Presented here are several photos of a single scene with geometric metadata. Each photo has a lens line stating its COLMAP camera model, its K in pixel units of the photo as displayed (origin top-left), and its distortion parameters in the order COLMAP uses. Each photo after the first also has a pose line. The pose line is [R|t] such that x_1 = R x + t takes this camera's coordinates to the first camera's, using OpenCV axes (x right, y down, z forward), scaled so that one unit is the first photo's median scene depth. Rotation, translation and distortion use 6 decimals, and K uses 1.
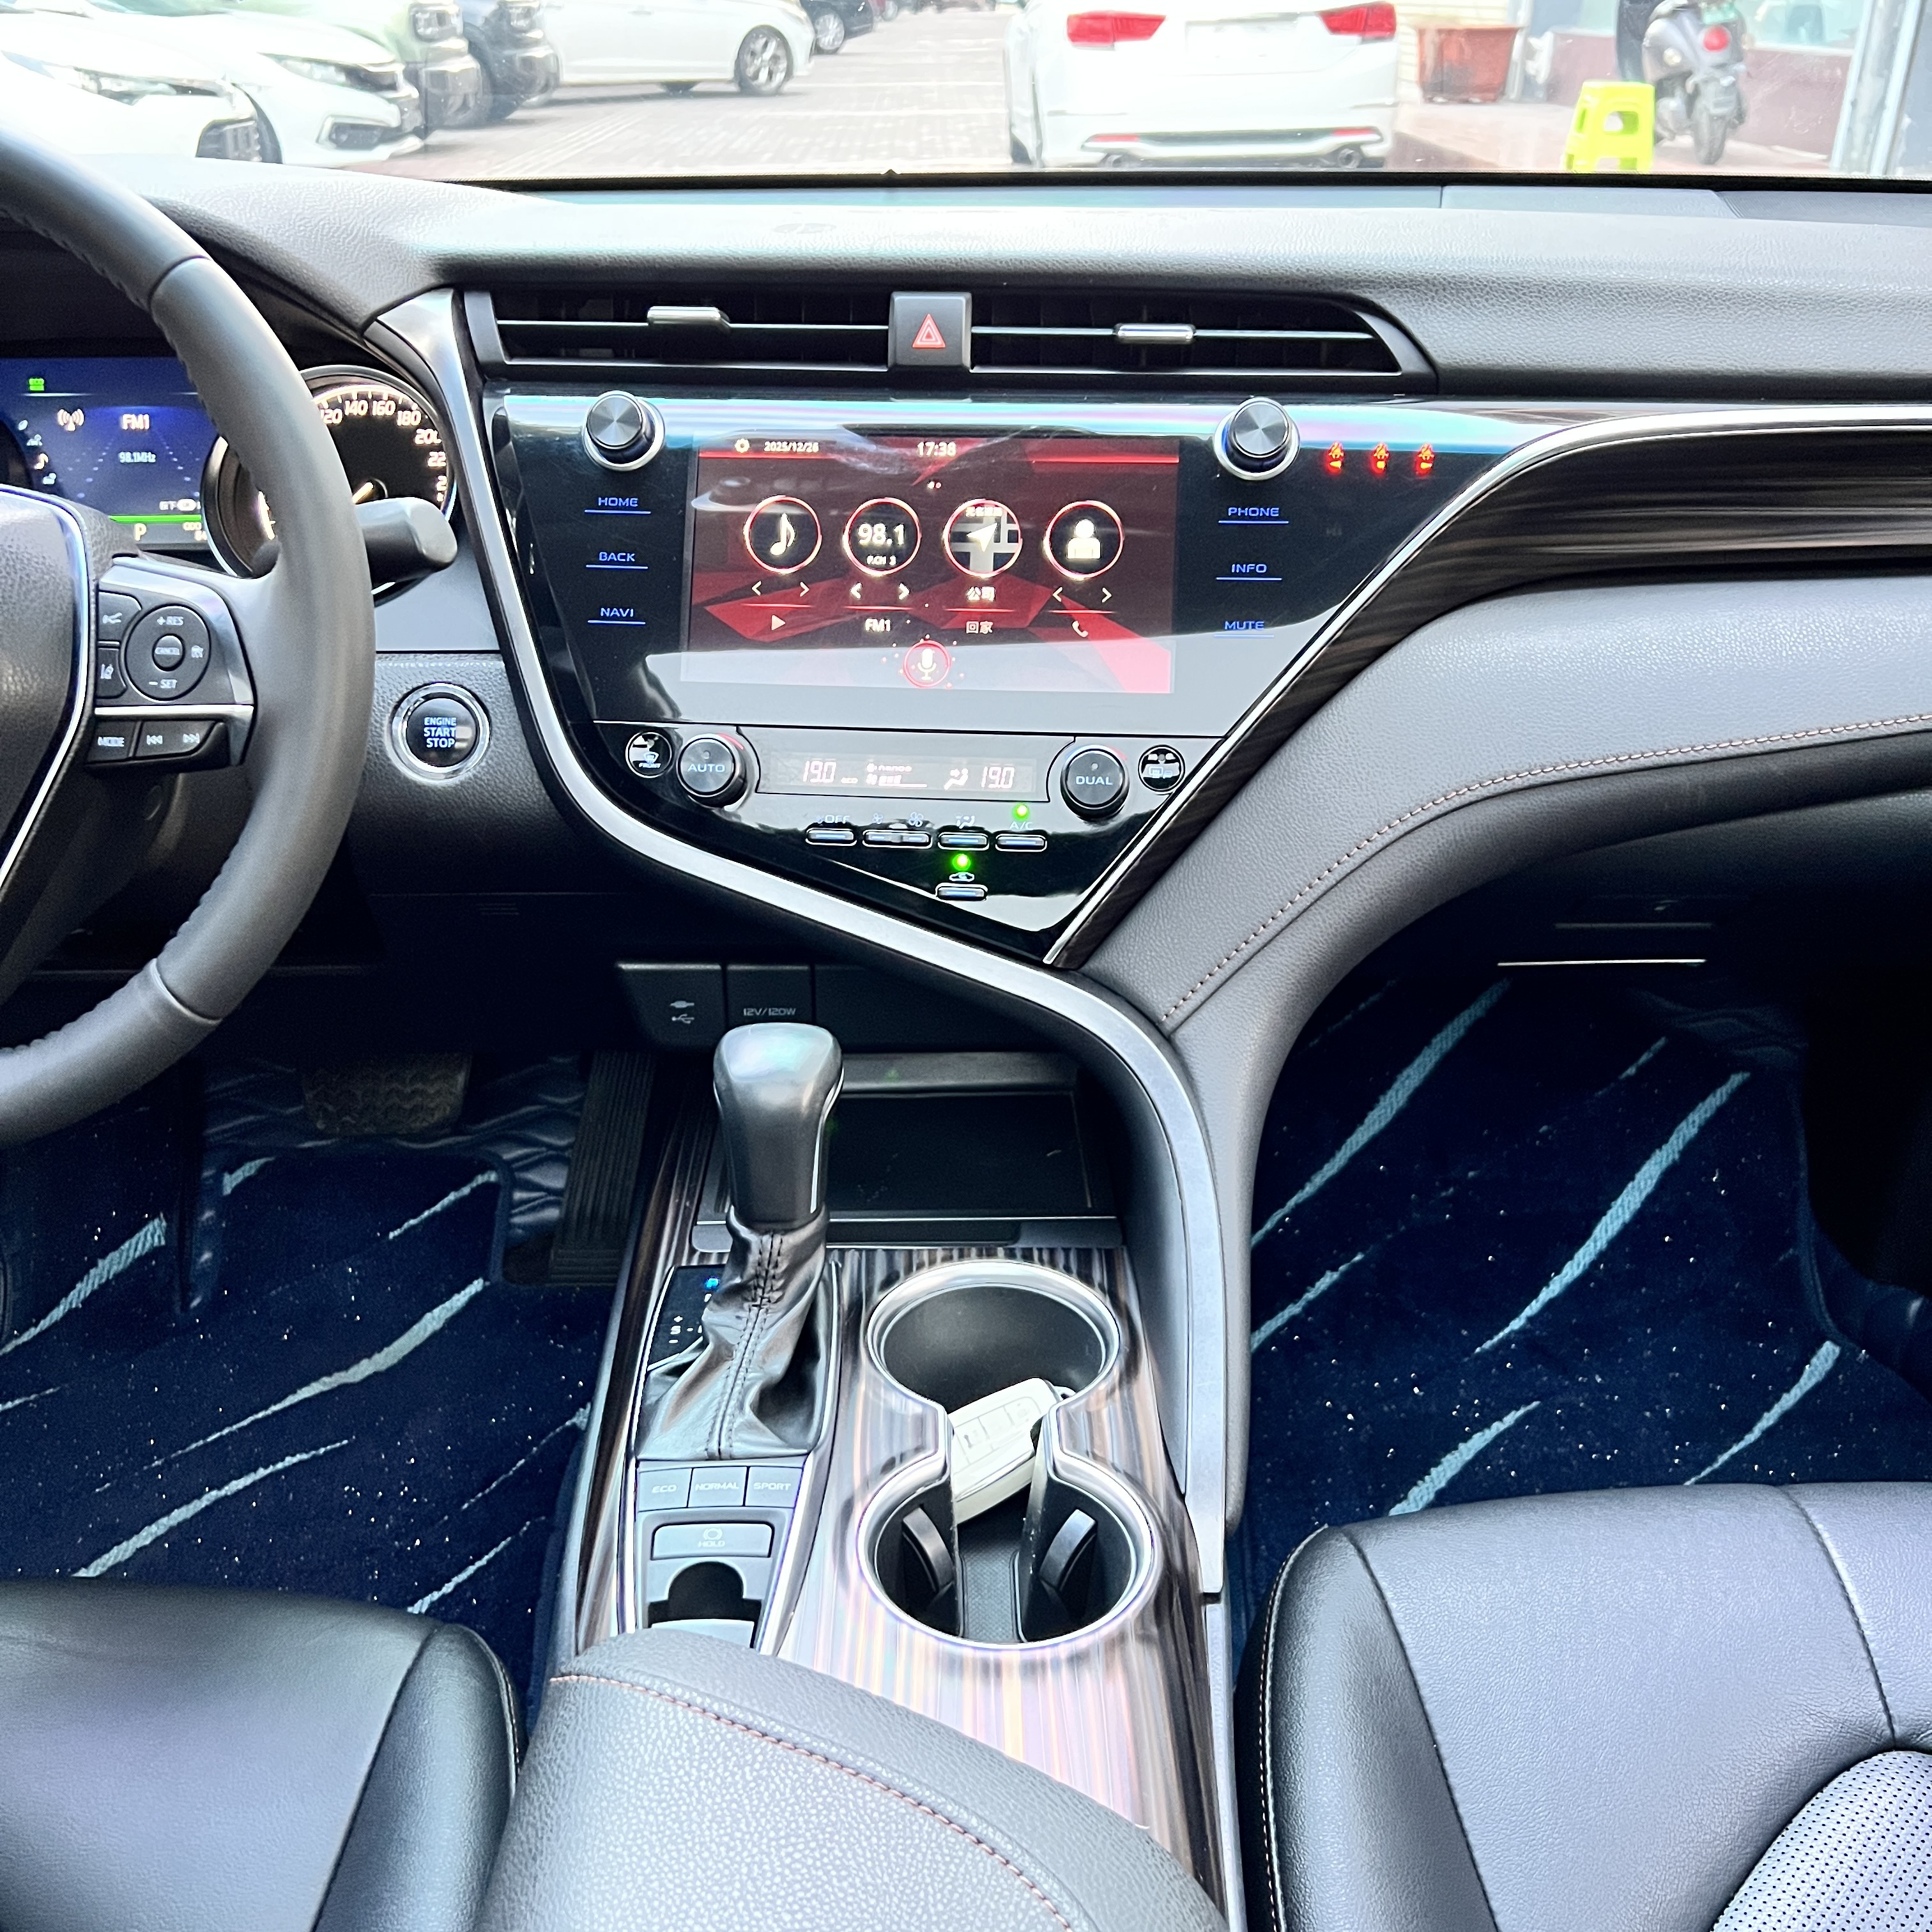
lens RADIAL K [[1981.3, 0, 938.4], [0, 1981.3, 969.3], [0, 0, 1]] dist [0.077353, -0.108384]
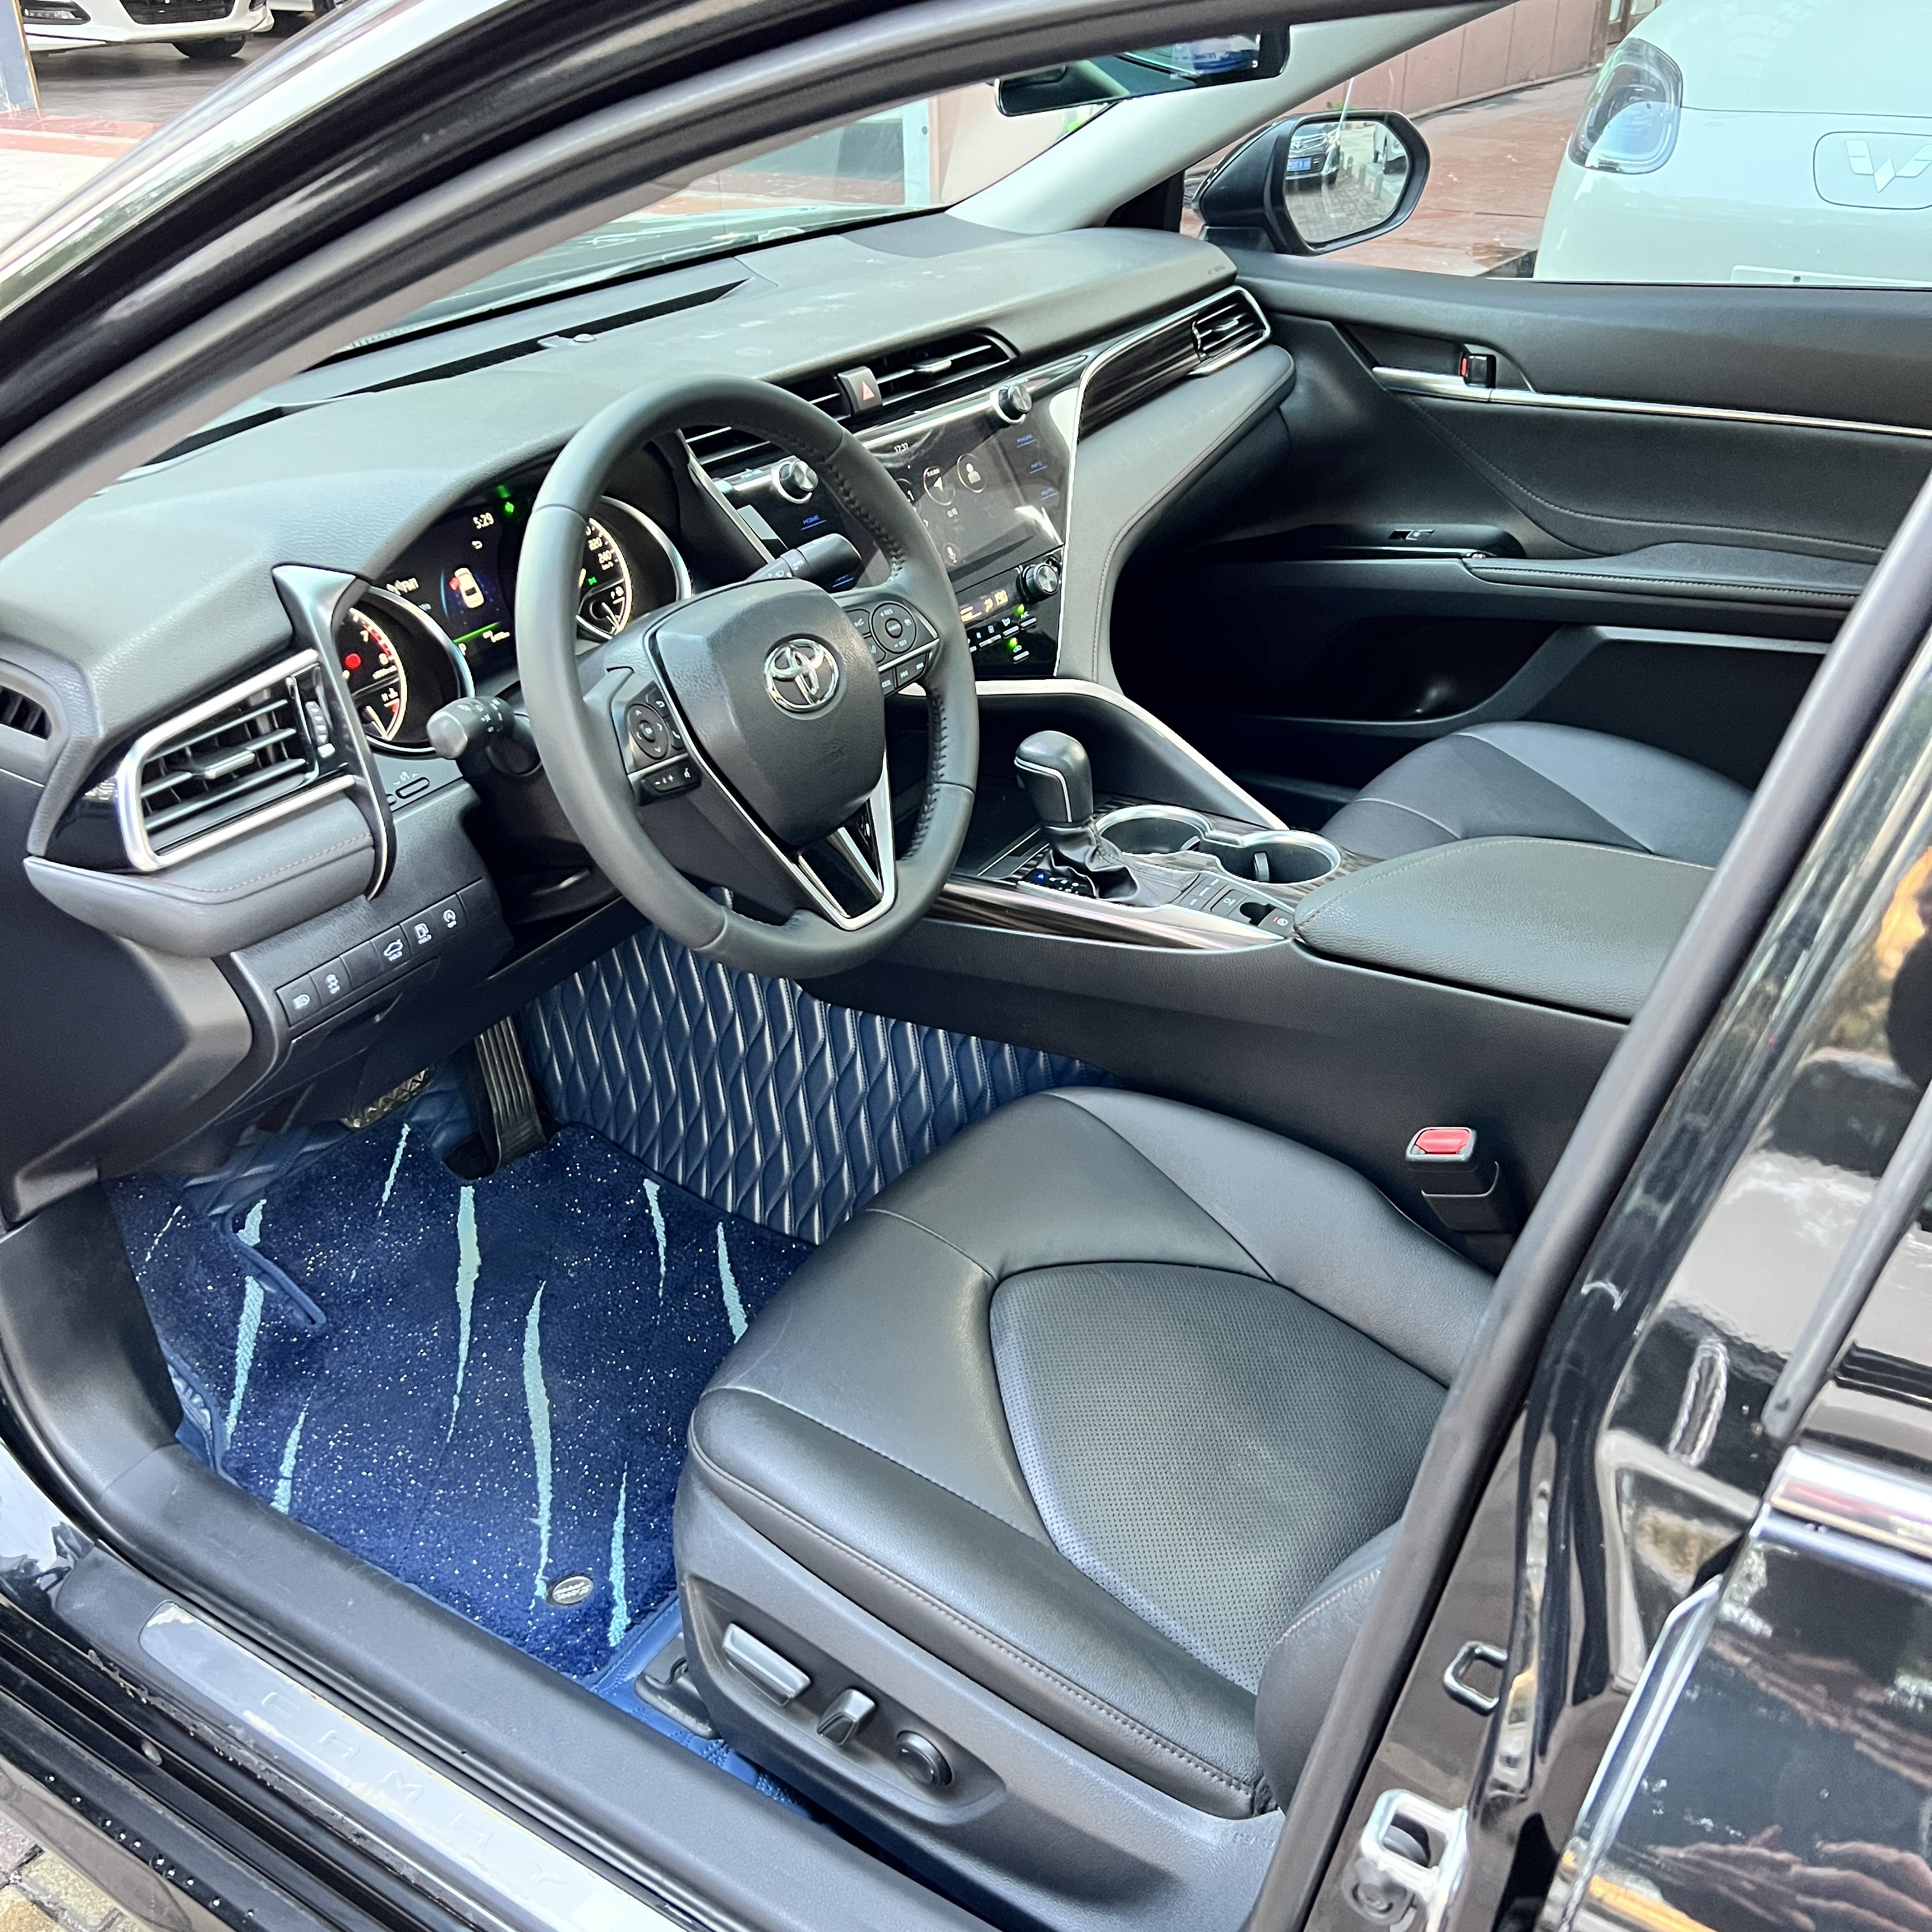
lens RADIAL K [[1978.2, 0, 966.0], [0, 1978.2, 966.0], [0, 0, 1]] dist [0.233418, -0.667881]
pose [[0.531052, -0.423963, 0.733648, -1.467481], [0.397049, 0.889394, 0.226561, -0.214081], [-0.748556, 0.170978, 0.640649, -0.171769]]
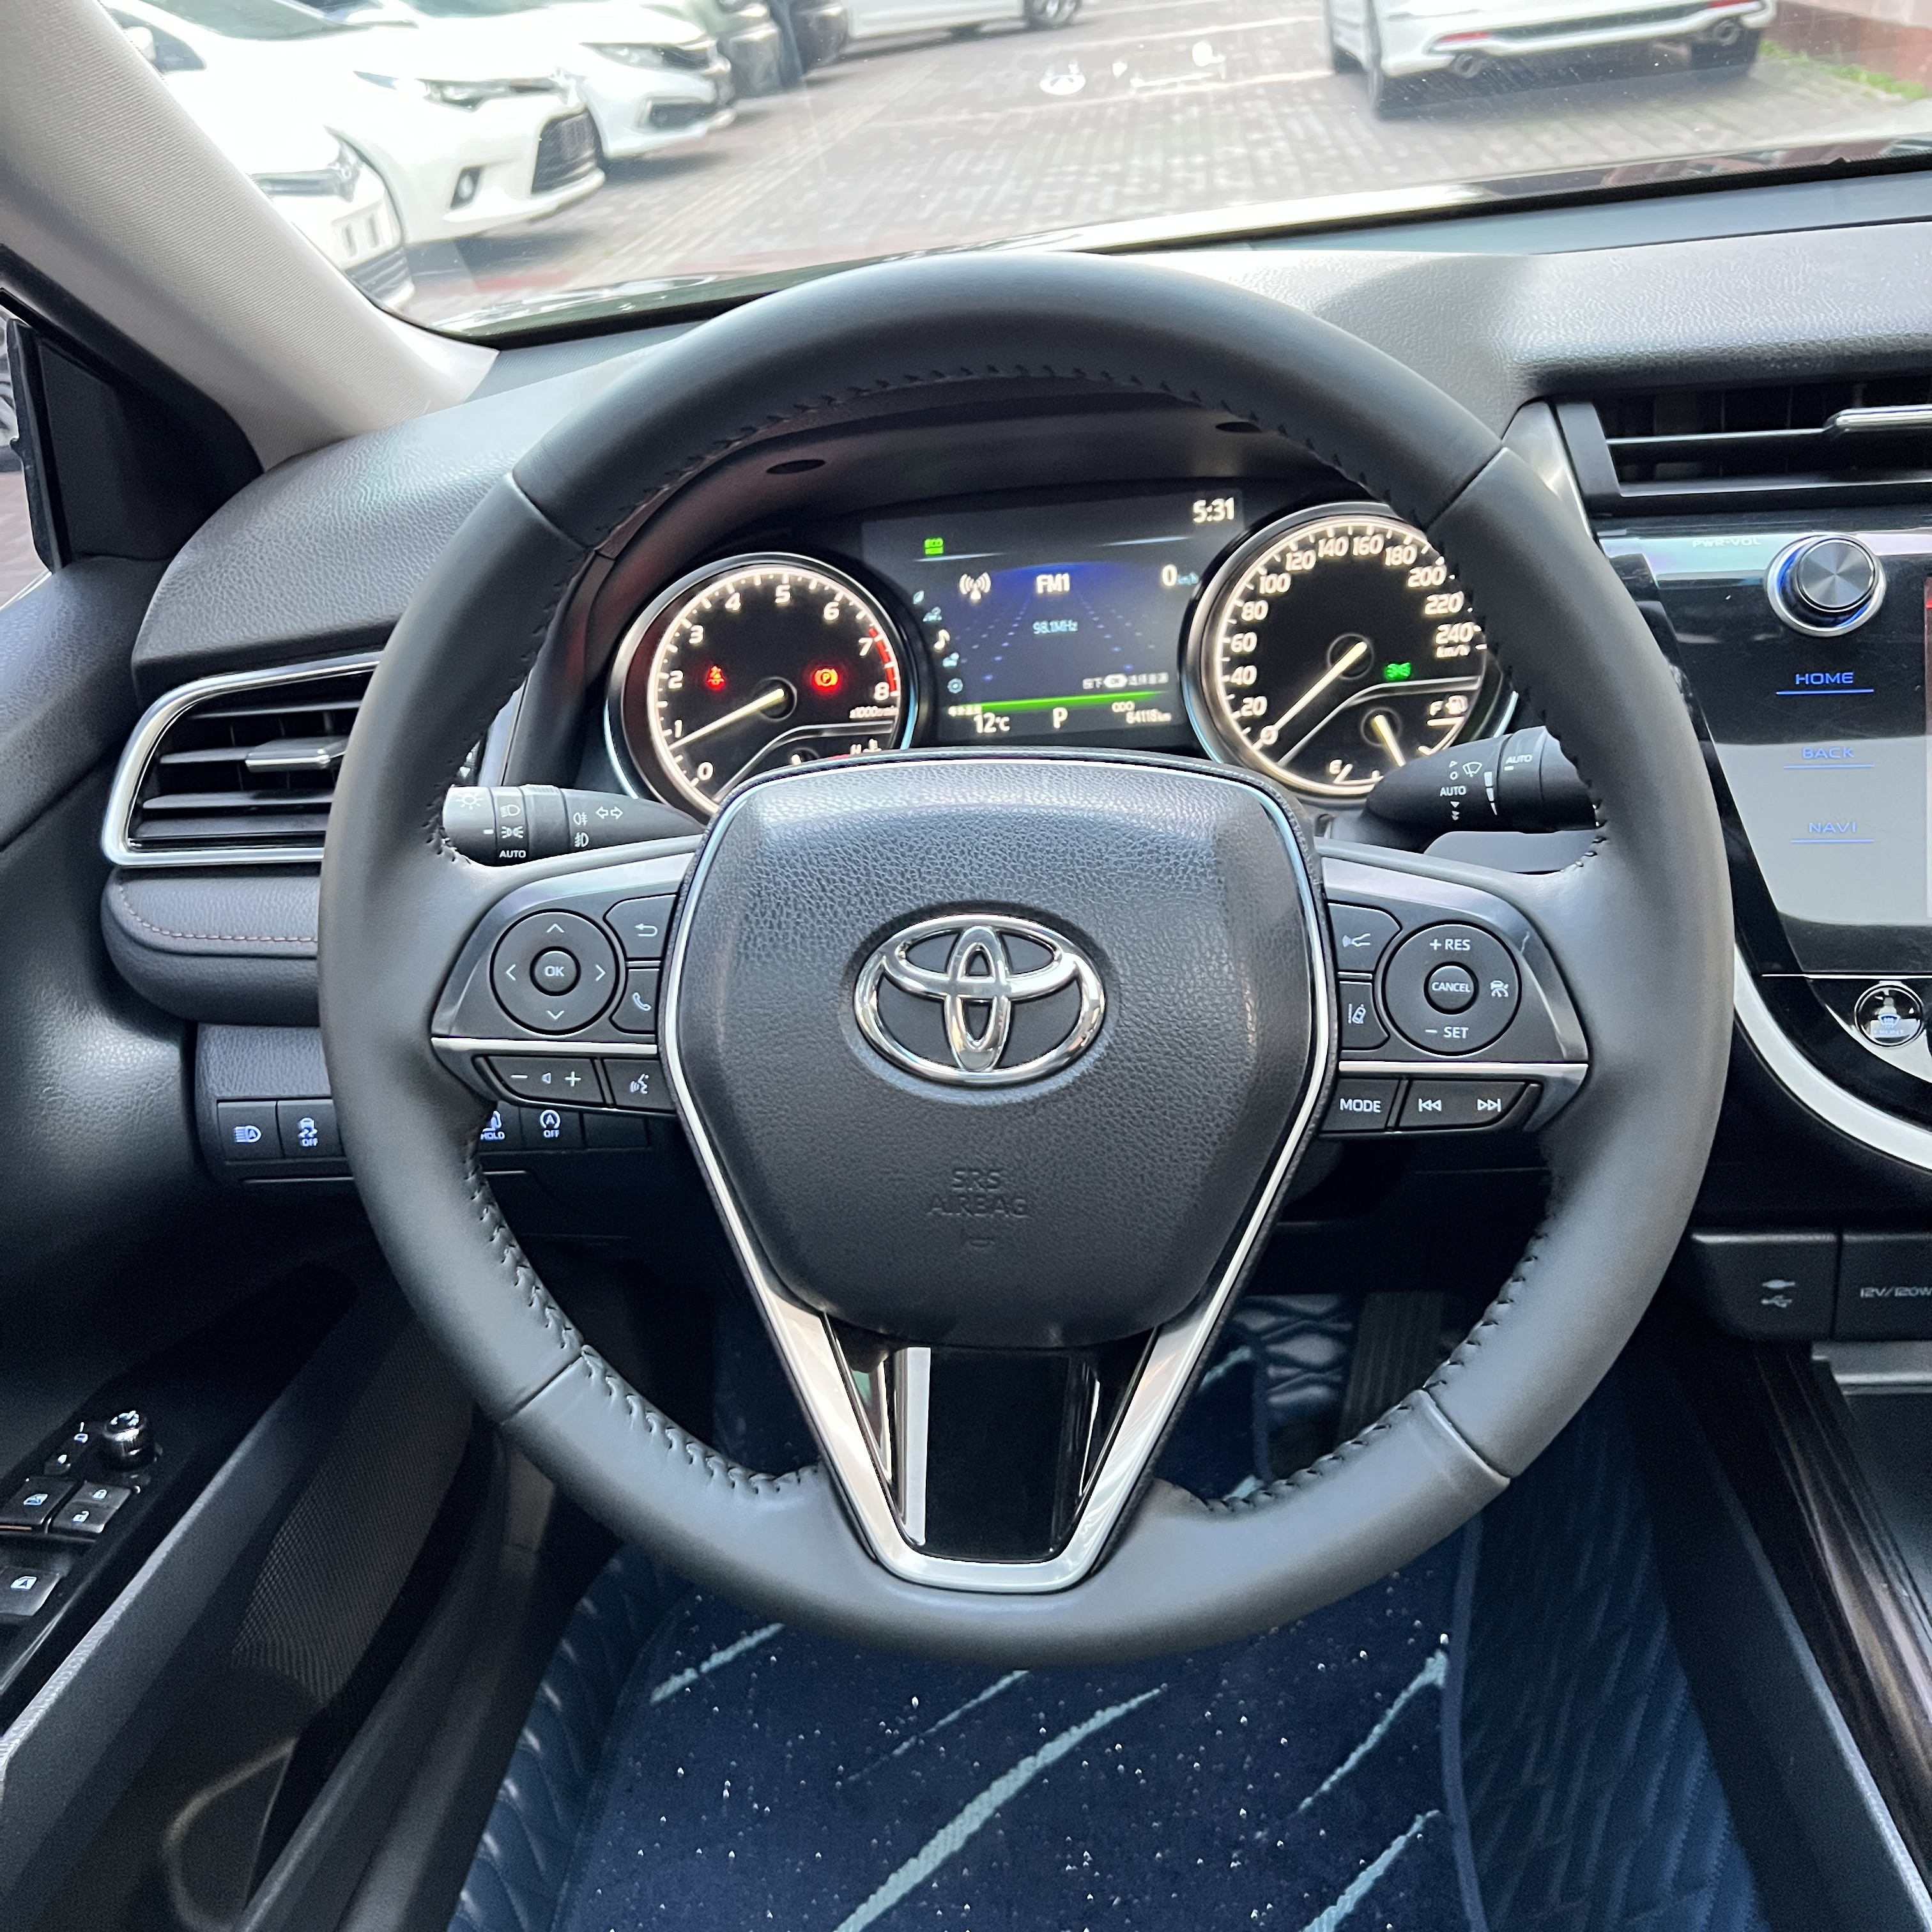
lens RADIAL K [[1981.3, 0, 938.4], [0, 1981.3, 969.3], [0, 0, 1]] dist [0.077353, -0.108384]
pose [[0.989099, -0.038188, -0.142215, -0.362587], [0.042574, 0.998703, 0.027927, -0.150527], [0.140964, -0.033677, 0.989442, 0.195389]]
